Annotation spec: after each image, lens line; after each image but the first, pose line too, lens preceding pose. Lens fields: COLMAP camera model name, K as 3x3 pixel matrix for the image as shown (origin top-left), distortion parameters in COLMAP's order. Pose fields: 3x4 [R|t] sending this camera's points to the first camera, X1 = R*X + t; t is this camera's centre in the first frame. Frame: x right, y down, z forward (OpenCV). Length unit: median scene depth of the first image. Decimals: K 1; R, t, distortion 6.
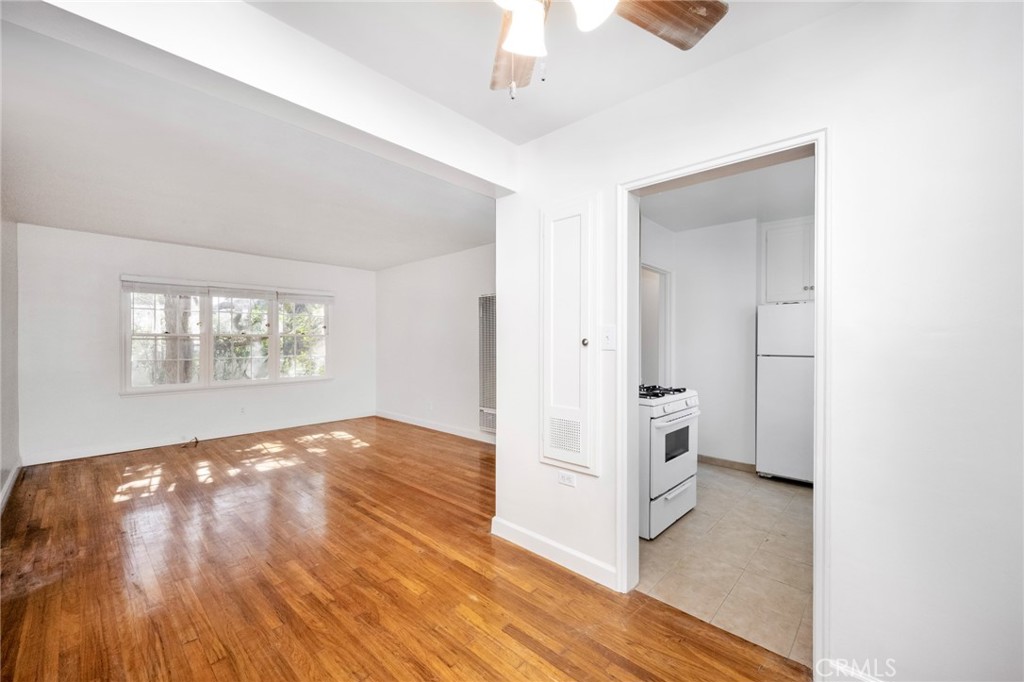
lens RADIAL K [[422.9, 0, 511.6], [0, 422.9, 342.4], [0, 0, 1]] dist [0.001966, 0.000009]
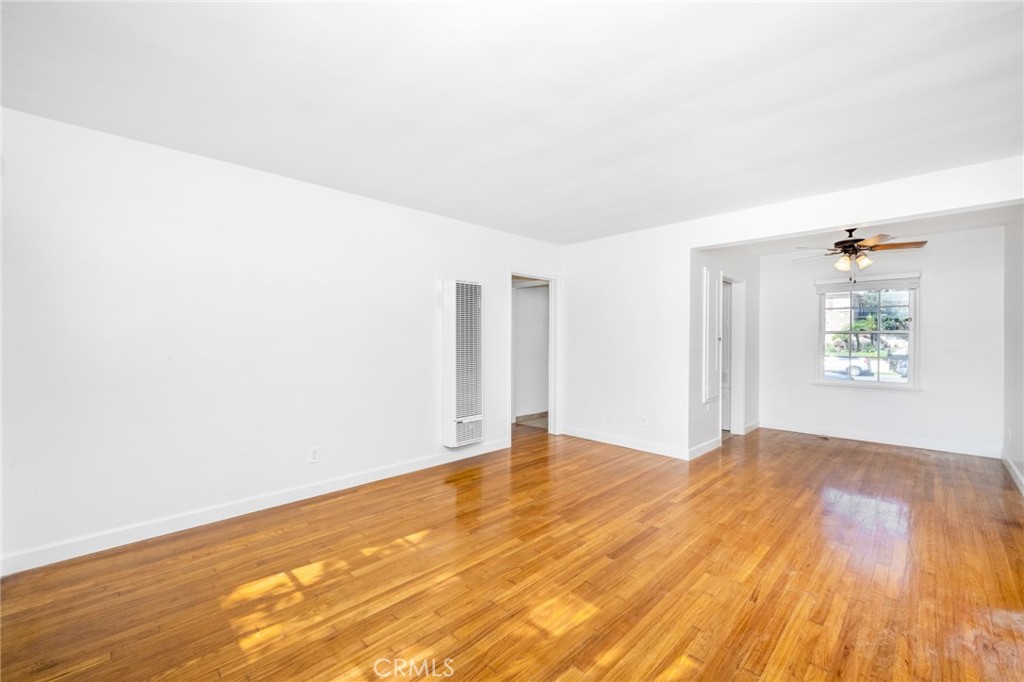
lens RADIAL K [[422.9, 0, 507.9], [0, 422.9, 340.2], [0, 0, 1]] dist [0.001966, 0.000009]
pose [[0.024807, -0.004983, 0.999680, -1.342253], [0.003148, 0.999983, 0.004906, -0.000709], [-0.999687, 0.003026, 0.024823, 1.352073]]
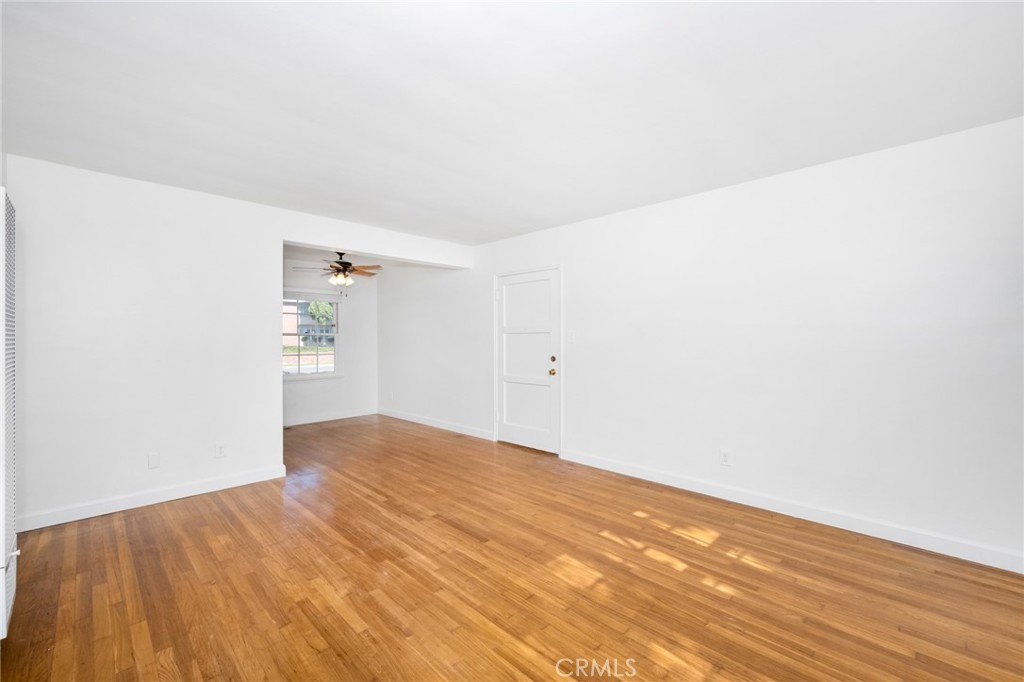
lens RADIAL K [[422.9, 0, 508.4], [0, 422.9, 338.8], [0, 0, 1]] dist [0.001966, 0.000009]
pose [[-0.999970, 0.001461, 0.007658, -0.658629], [0.001487, 0.999993, 0.003310, -0.003762], [-0.007653, 0.003321, -0.999965, 1.985106]]
